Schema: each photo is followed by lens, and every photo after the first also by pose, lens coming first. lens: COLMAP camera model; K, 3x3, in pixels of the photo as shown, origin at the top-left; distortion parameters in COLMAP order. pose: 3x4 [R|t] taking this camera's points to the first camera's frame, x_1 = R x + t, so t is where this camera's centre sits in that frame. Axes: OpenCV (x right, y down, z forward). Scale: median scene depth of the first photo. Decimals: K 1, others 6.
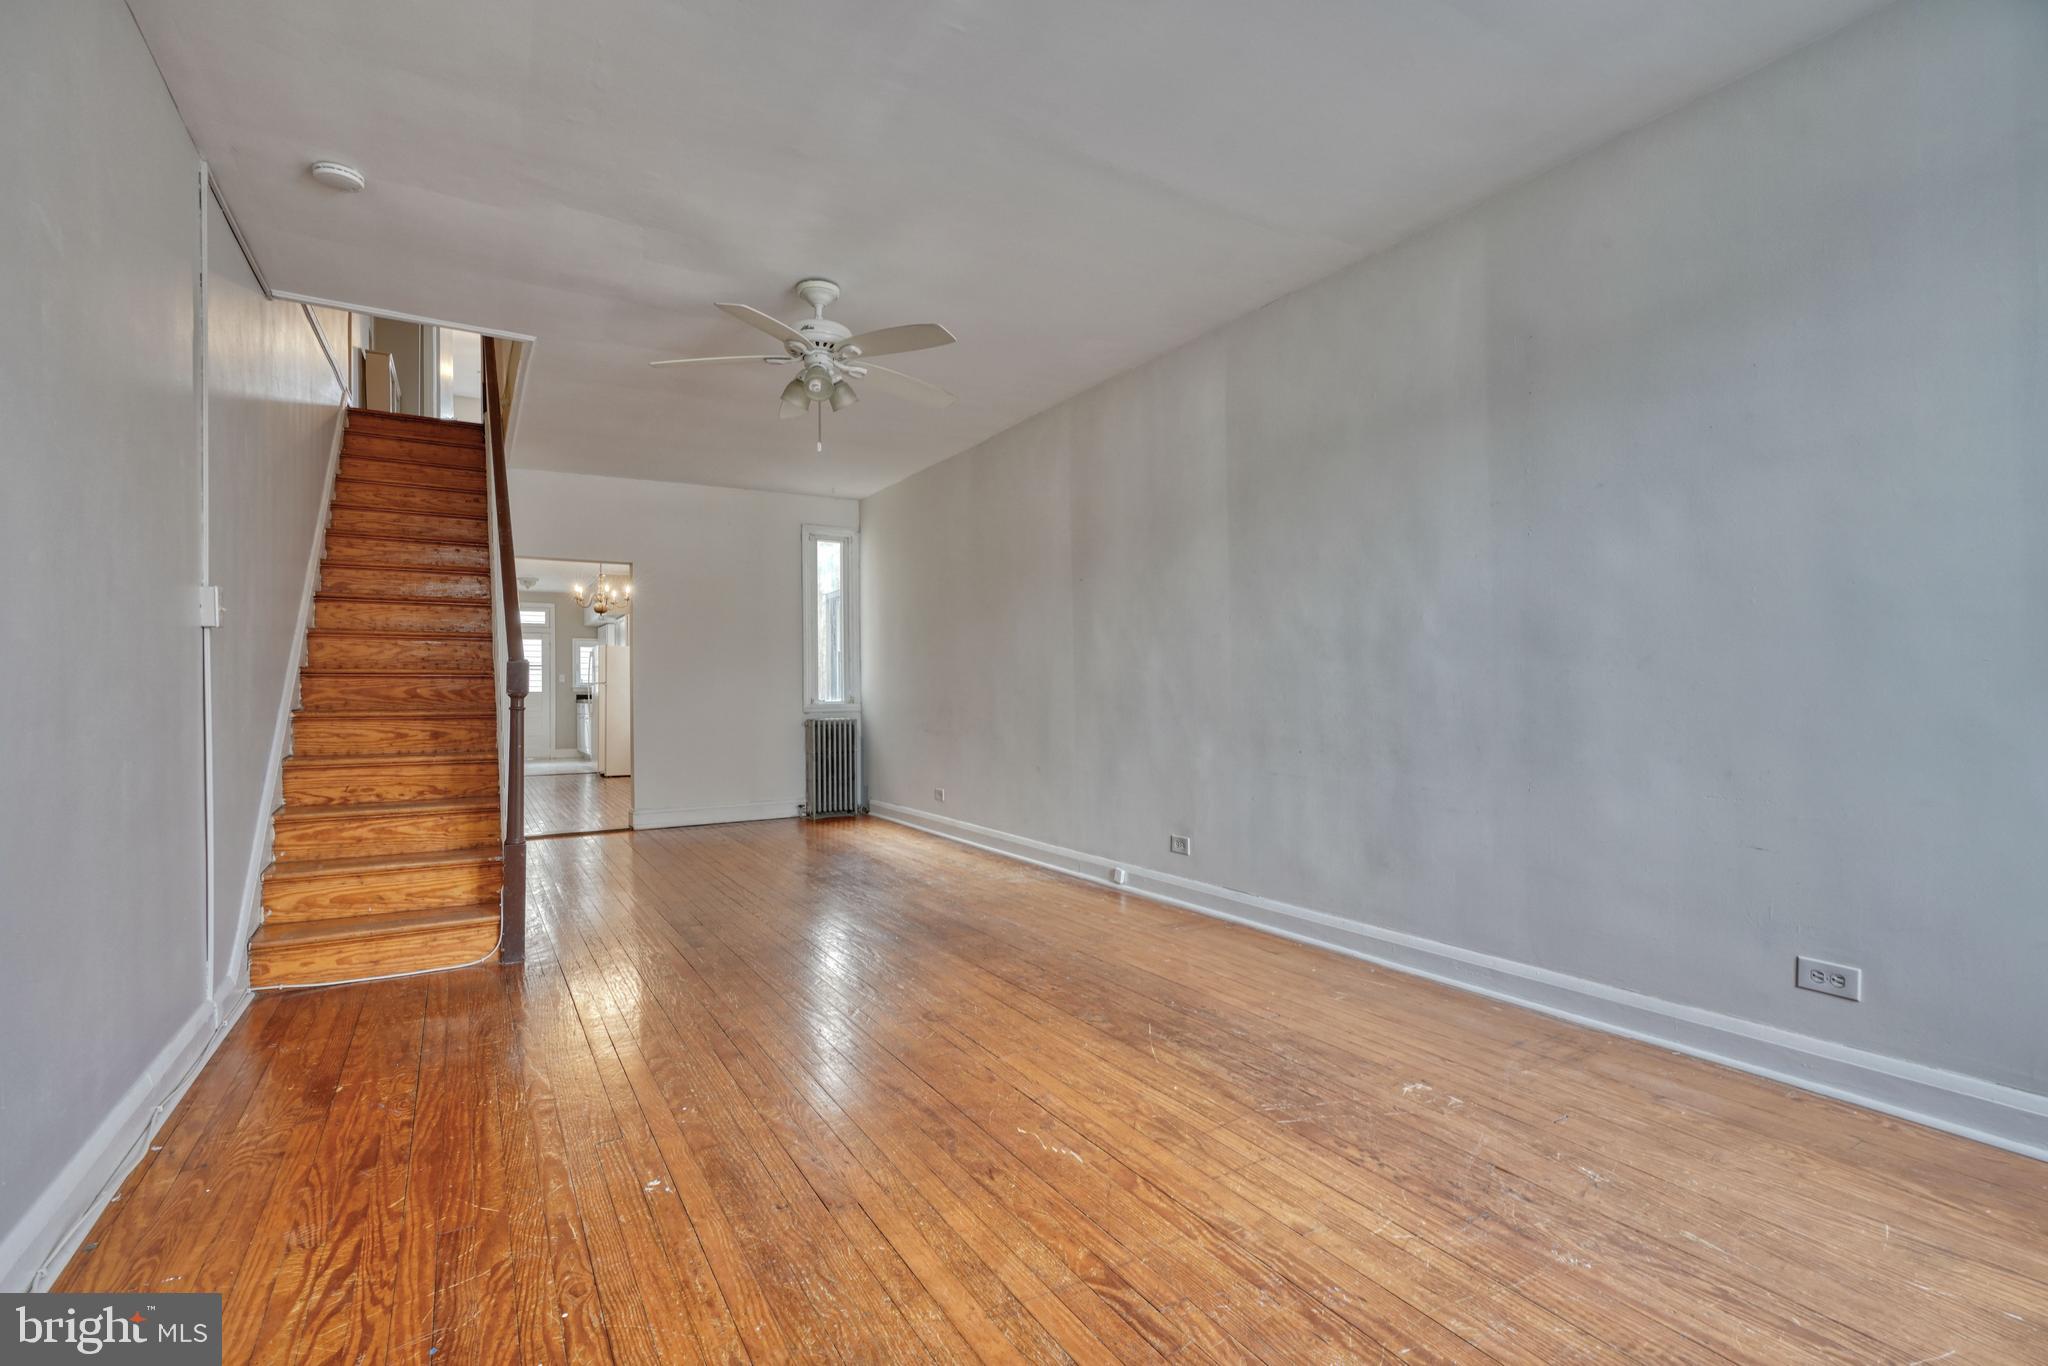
lens RADIAL K [[922.0, 0, 1022.9], [0, 922.0, 678.6], [0, 0, 1]] dist [-0.008641, 0.003260]
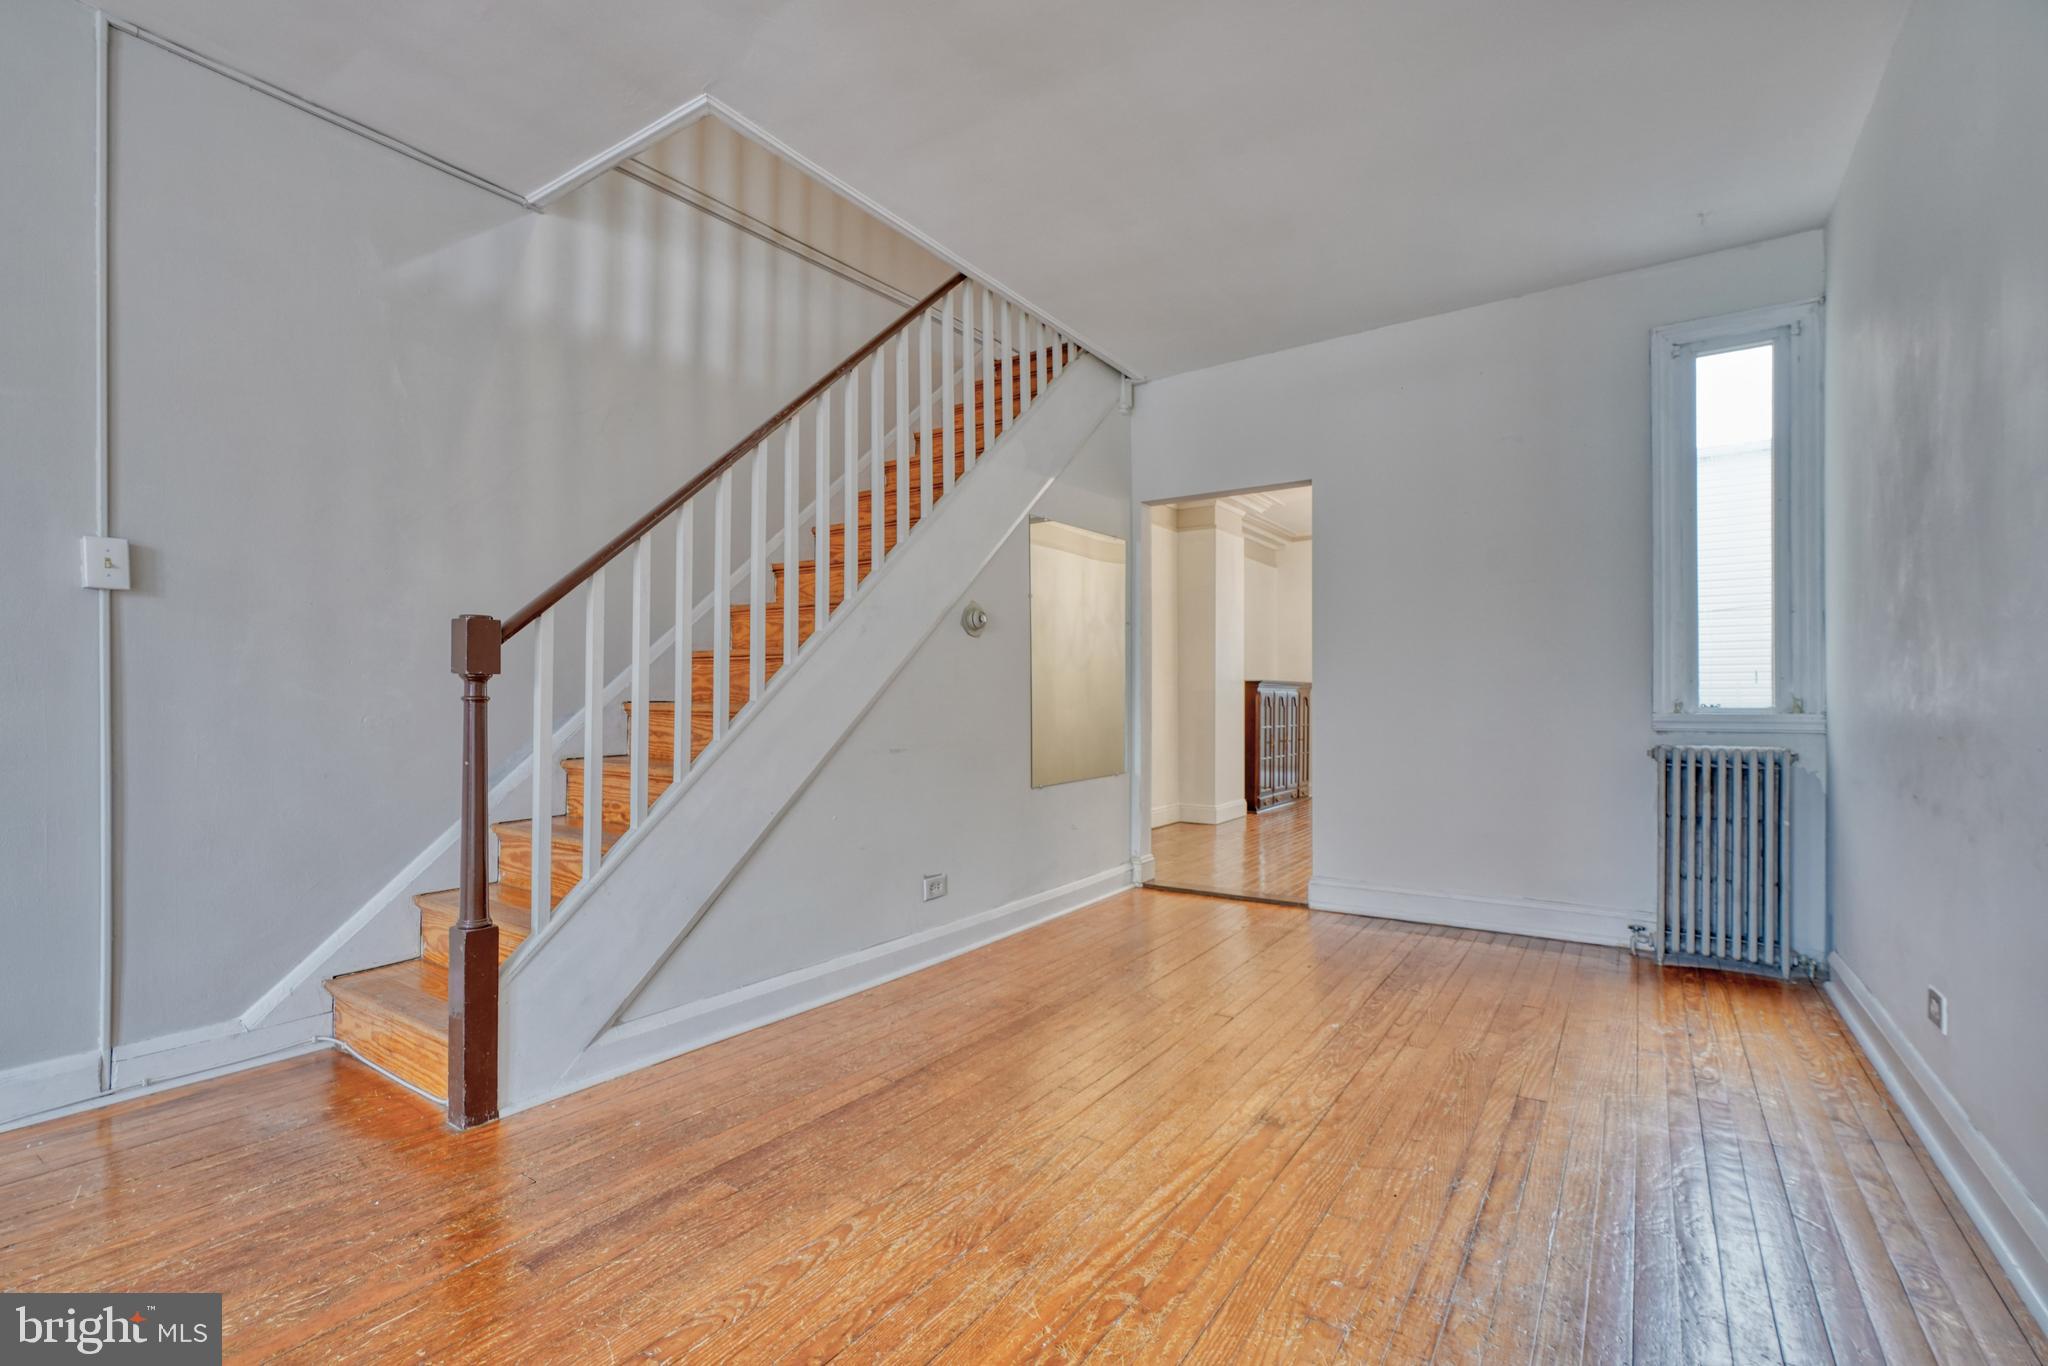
lens RADIAL K [[922.0, 0, 1033.2], [0, 922.0, 693.7], [0, 0, 1]] dist [-0.008641, 0.003260]
pose [[0.428166, 0.005128, -0.903685, 0.067053], [0.006801, 0.999937, 0.008896, 0.017235], [0.903674, -0.009955, 0.428105, 0.729848]]
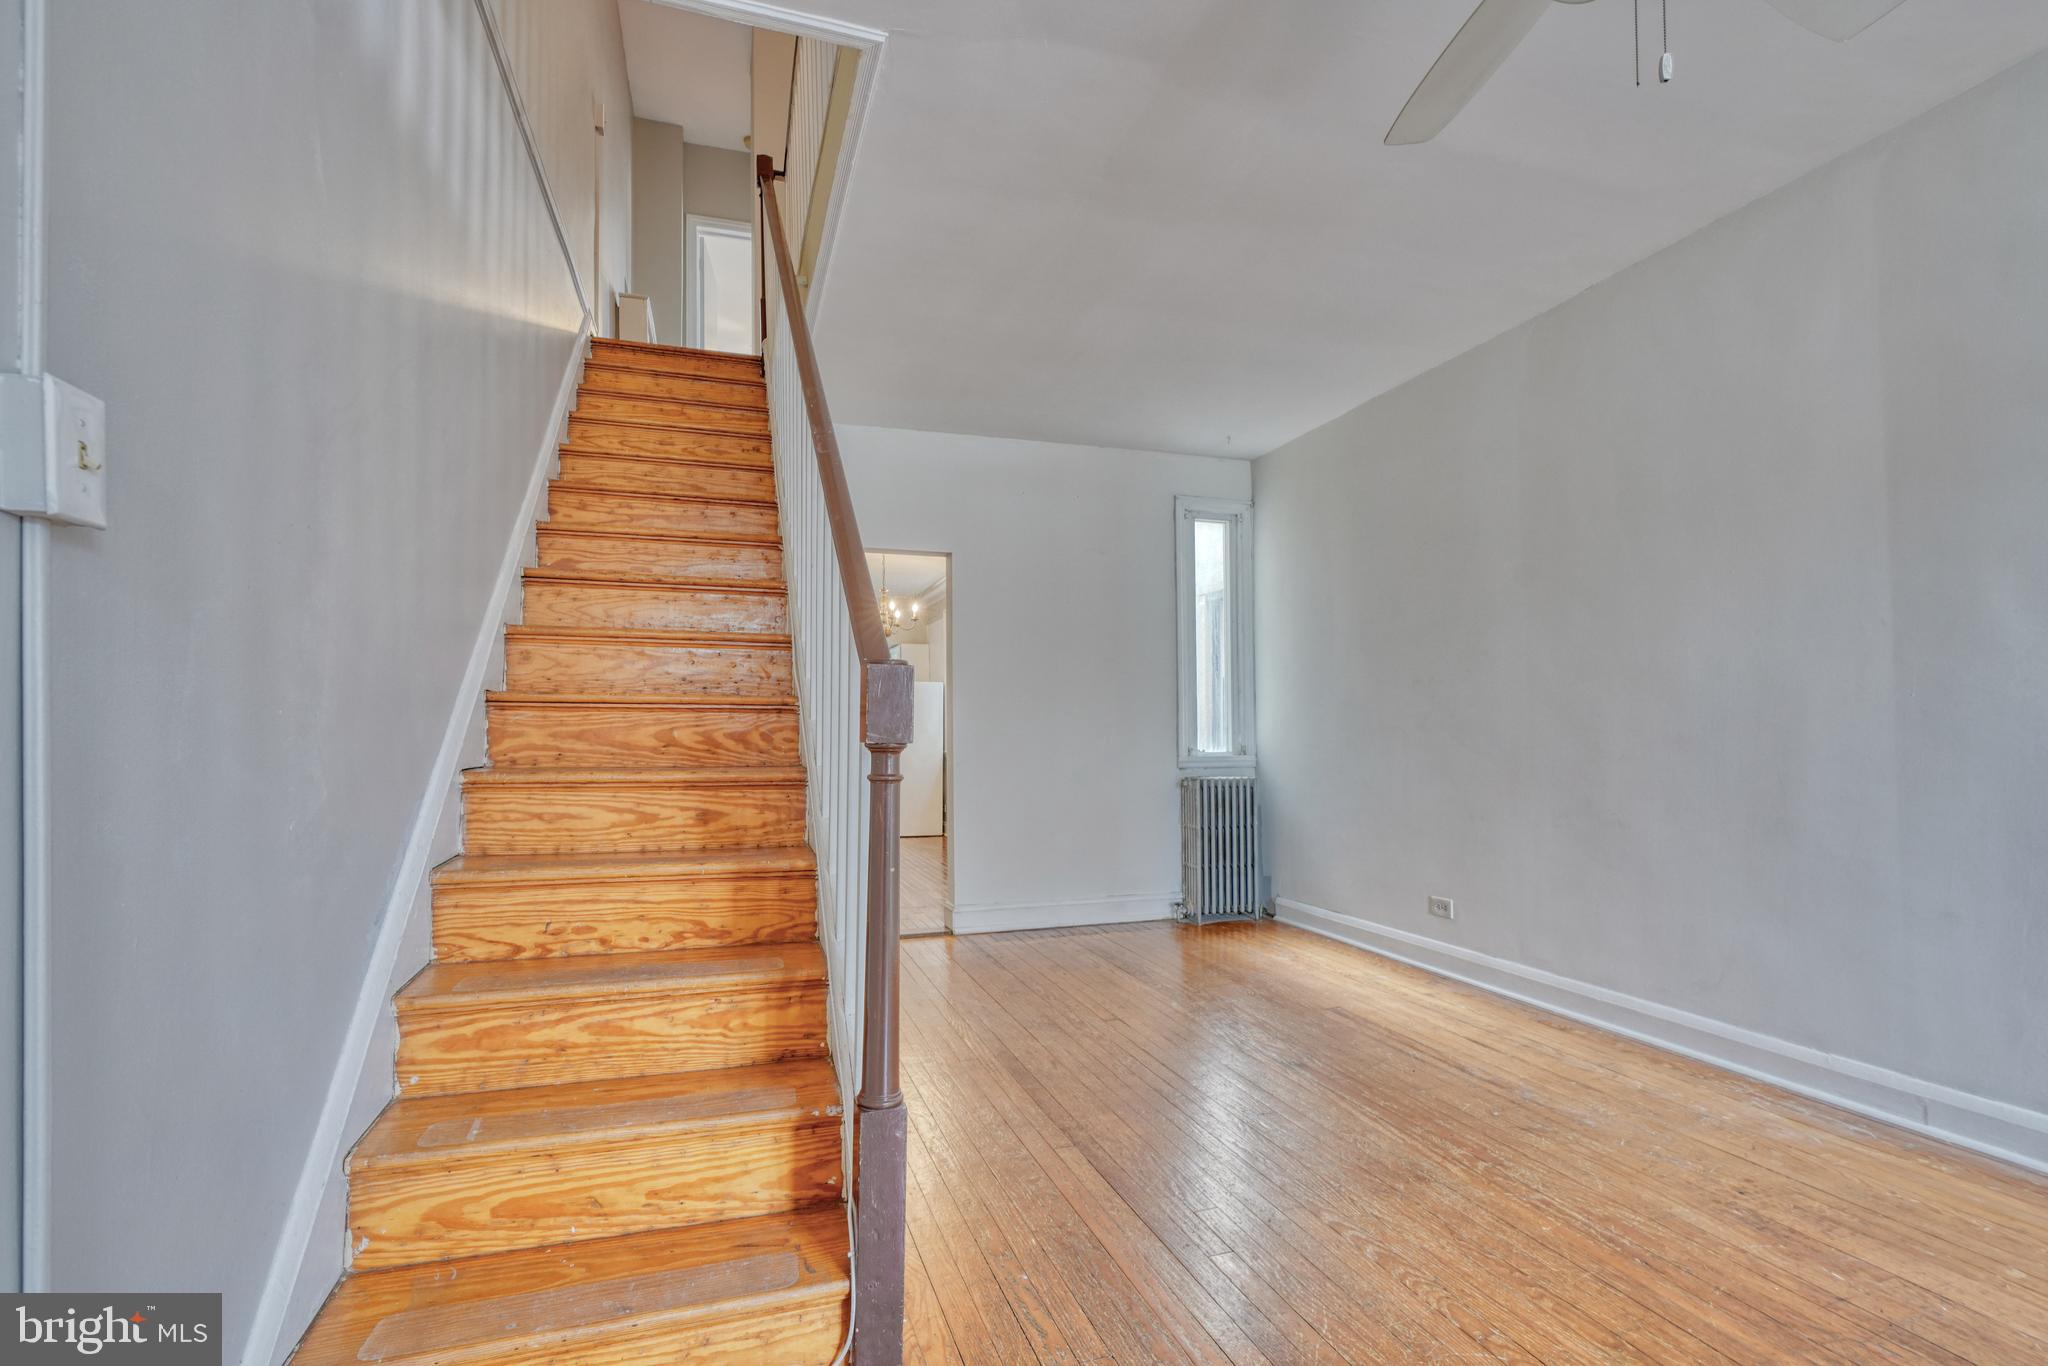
lens RADIAL K [[922.0, 0, 1029.6], [0, 922.0, 720.2], [0, 0, 1]] dist [-0.008641, 0.003260]
pose [[0.975840, 0.001635, -0.218482, -0.278006], [-0.002346, 0.999993, -0.002995, 0.005161], [0.218476, 0.003435, 0.975836, 0.427376]]
